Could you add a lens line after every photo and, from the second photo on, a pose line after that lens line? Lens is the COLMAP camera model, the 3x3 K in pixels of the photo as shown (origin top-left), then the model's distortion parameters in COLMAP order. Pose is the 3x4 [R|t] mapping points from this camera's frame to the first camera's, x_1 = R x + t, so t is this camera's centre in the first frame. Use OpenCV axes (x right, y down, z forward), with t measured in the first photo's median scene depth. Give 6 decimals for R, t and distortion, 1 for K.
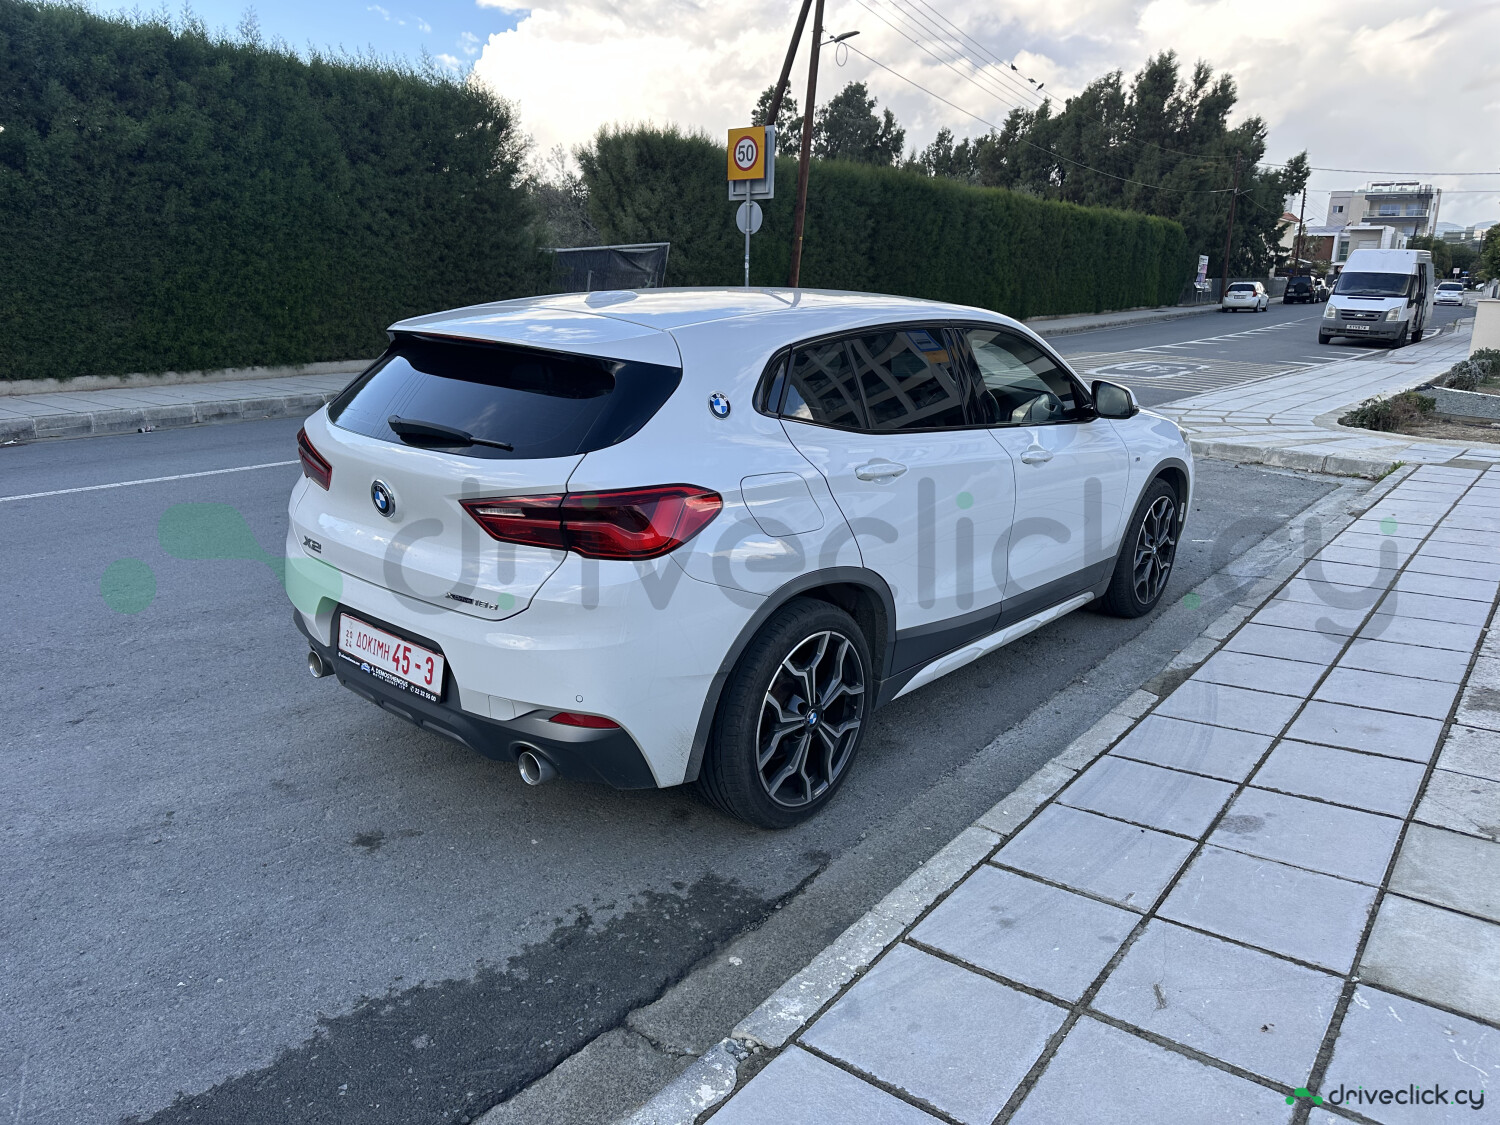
lens RADIAL K [[1047.4, 0, 781.7], [0, 1047.4, 567.8], [0, 0, 1]] dist [0.050429, -0.058933]
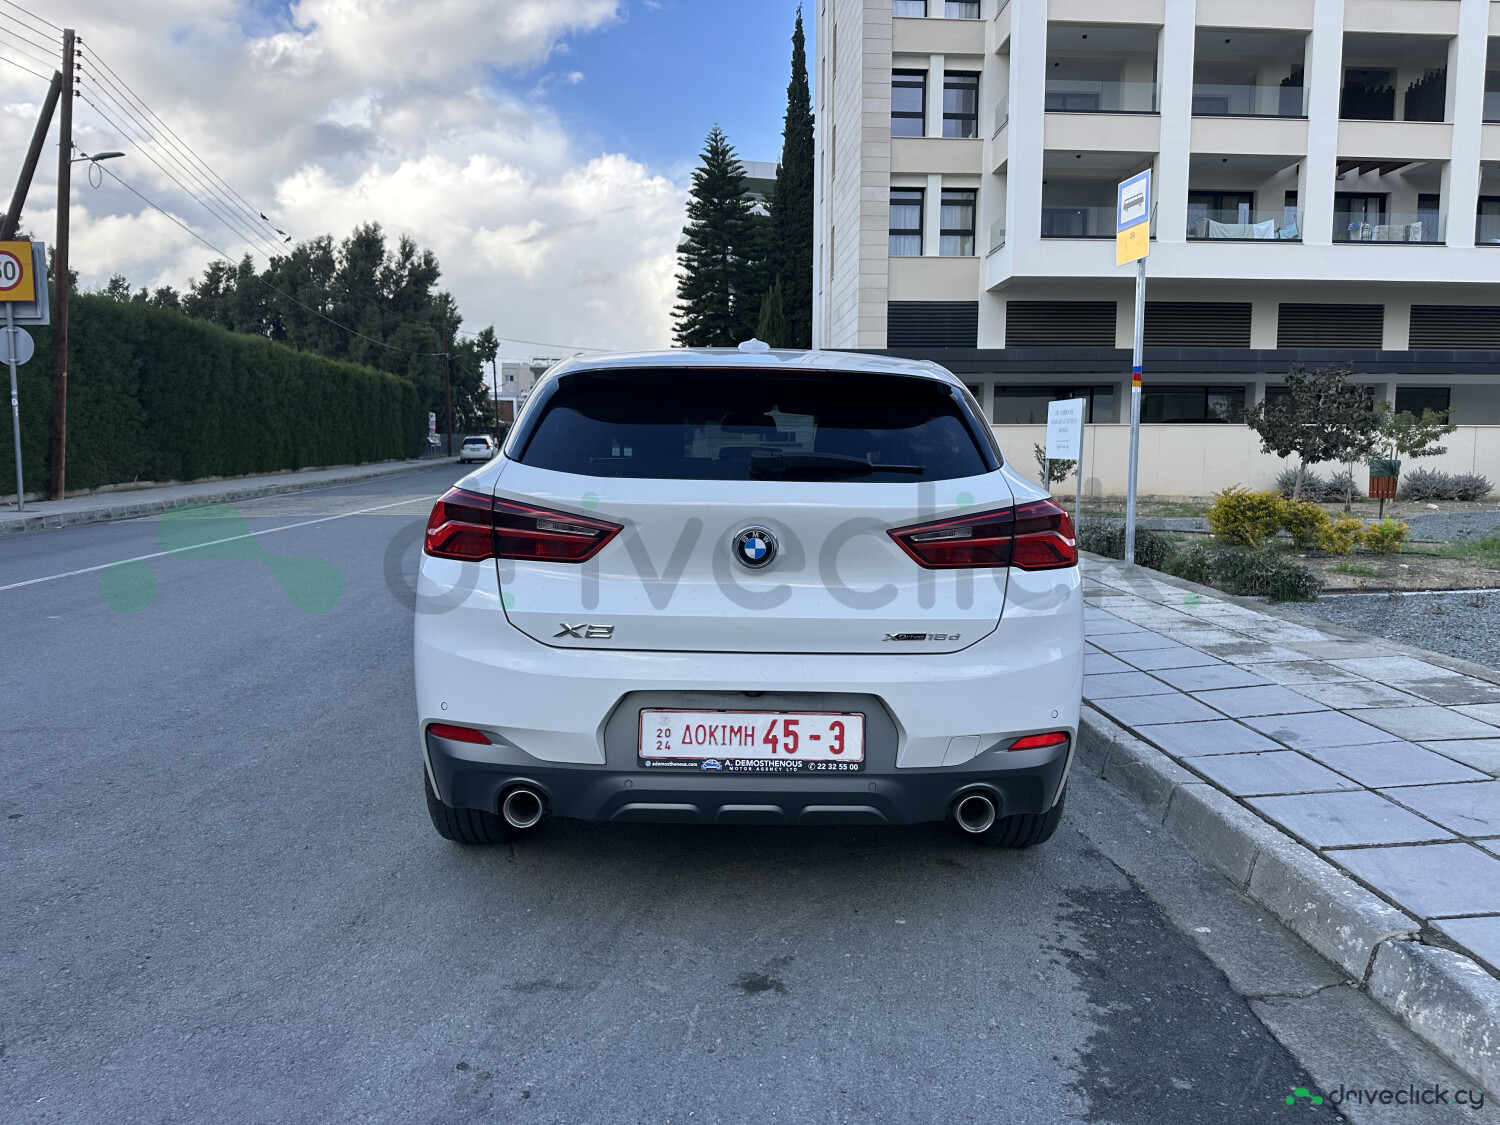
lens RADIAL K [[1047.4, 0, 766.0], [0, 1047.4, 561.6], [0, 0, 1]] dist [0.050429, -0.058933]
pose [[0.753736, -0.085694, 0.651566, -0.121183], [0.183589, 0.979445, -0.083561, 0.002408], [-0.631012, 0.182603, 0.753976, 0.048442]]
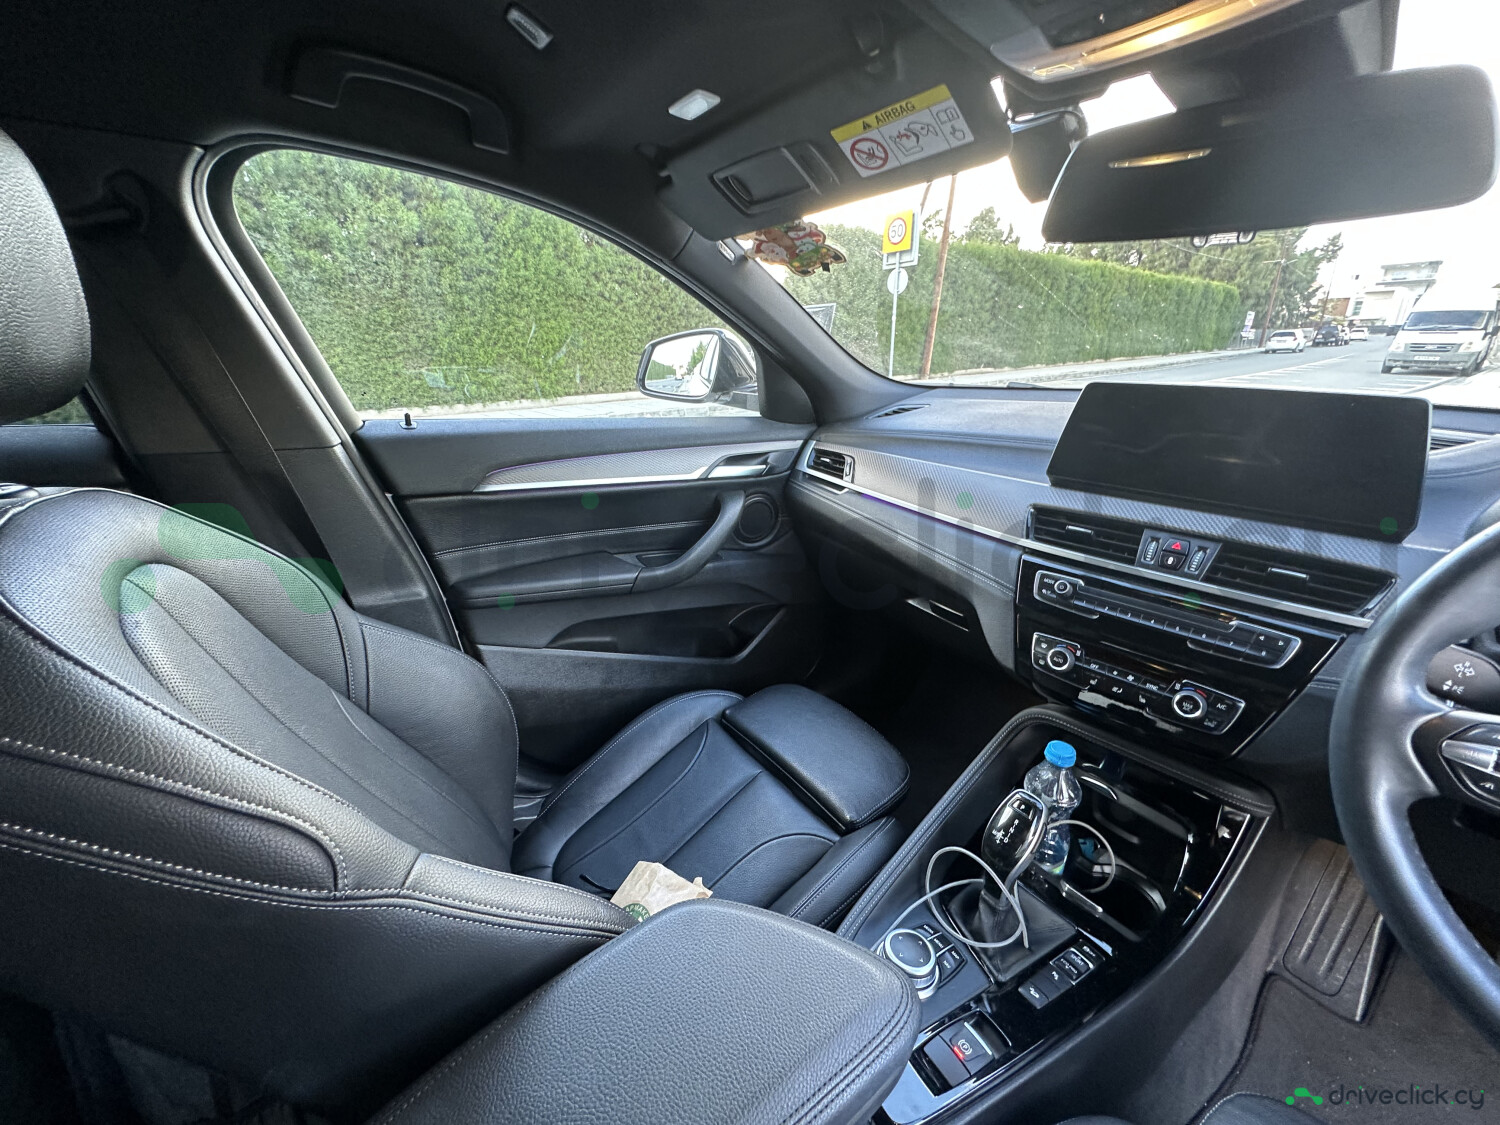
lens RADIAL K [[594.8, 0, 757.8], [0, 594.8, 561.6], [0, 0, 1]] dist [-0.006657, 0.001055]
pose [[0.963238, 0.059313, -0.262022, 0.014524], [-0.038832, 0.995820, 0.082668, -0.032515], [0.265830, -0.069454, 0.961515, 0.185968]]
